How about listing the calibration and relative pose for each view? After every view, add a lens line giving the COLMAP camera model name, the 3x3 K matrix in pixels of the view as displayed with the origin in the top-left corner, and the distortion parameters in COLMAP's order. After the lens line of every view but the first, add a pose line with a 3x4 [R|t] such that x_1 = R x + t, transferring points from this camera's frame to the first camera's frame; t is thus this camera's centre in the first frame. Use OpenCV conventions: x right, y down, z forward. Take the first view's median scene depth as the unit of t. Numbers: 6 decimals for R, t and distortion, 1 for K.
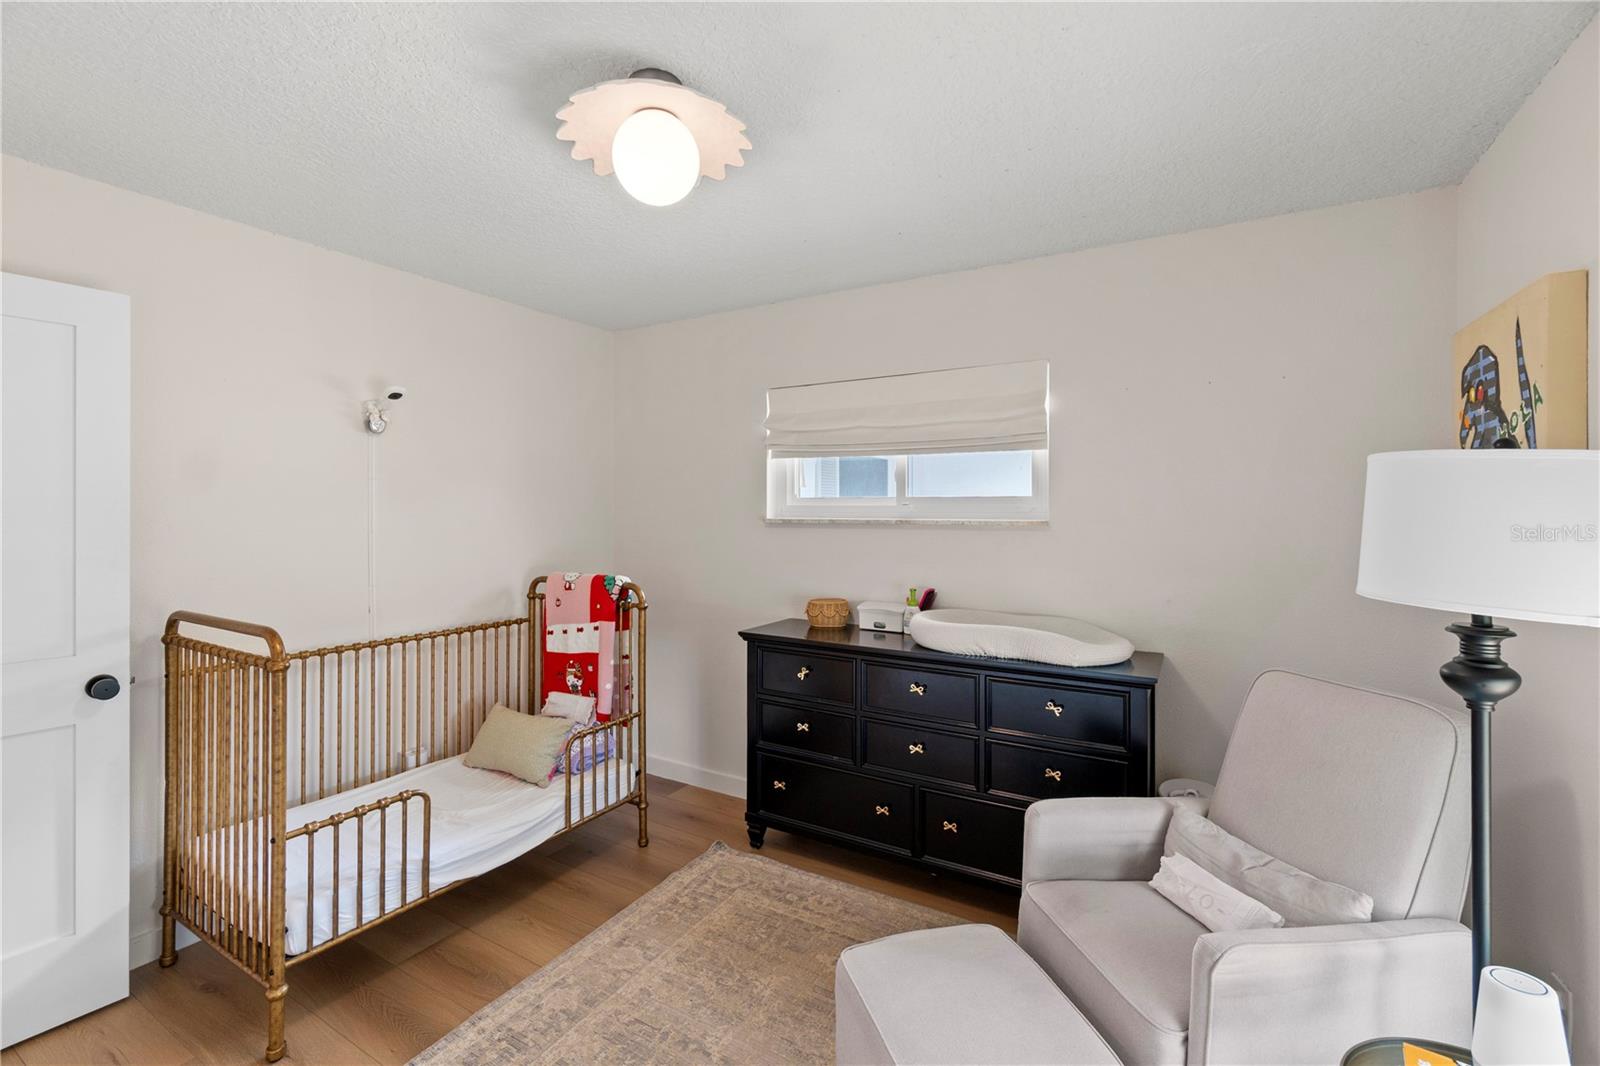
lens RADIAL K [[689.3, 0, 798.0], [0, 689.3, 516.6], [0, 0, 1]] dist [-0.001092, 0.000020]
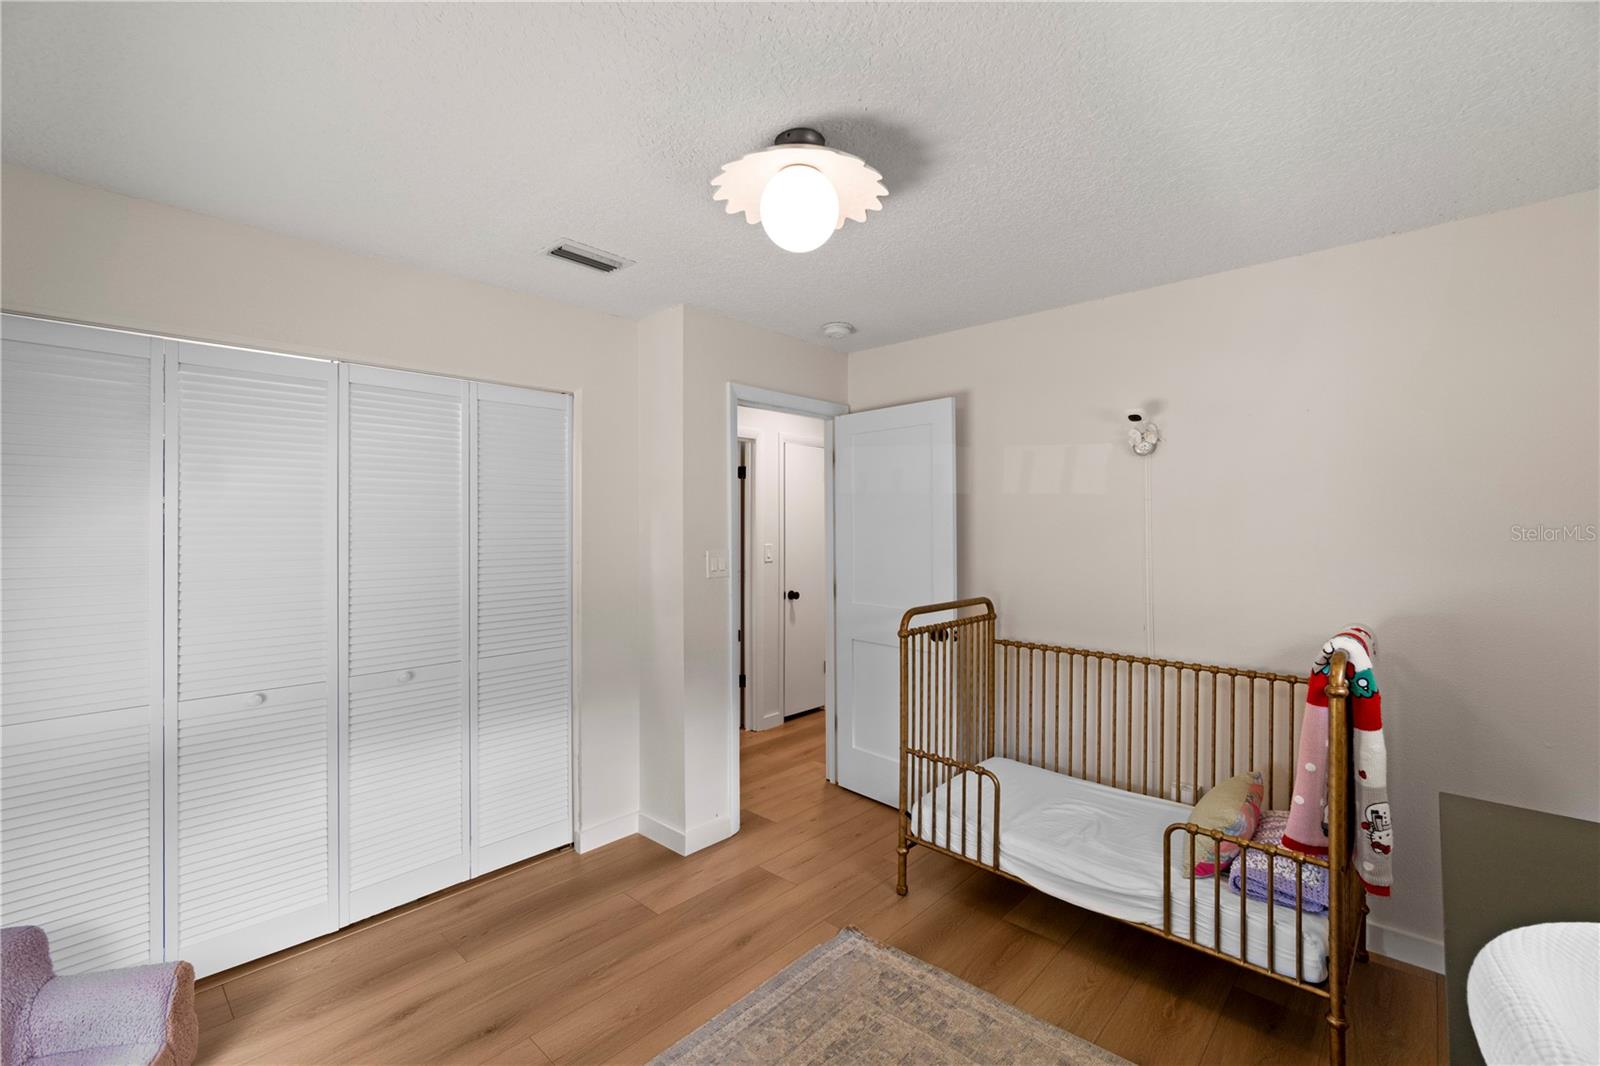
lens RADIAL K [[697.0, 0, 800.0], [0, 697.0, 533.0], [0, 0, 1]] dist [0.000568, 0.000132]
pose [[-0.210048, 0.008987, -0.977650, 0.606451], [-0.008557, 0.999903, 0.011030, -0.013969], [0.977654, 0.010682, -0.209950, 0.858926]]
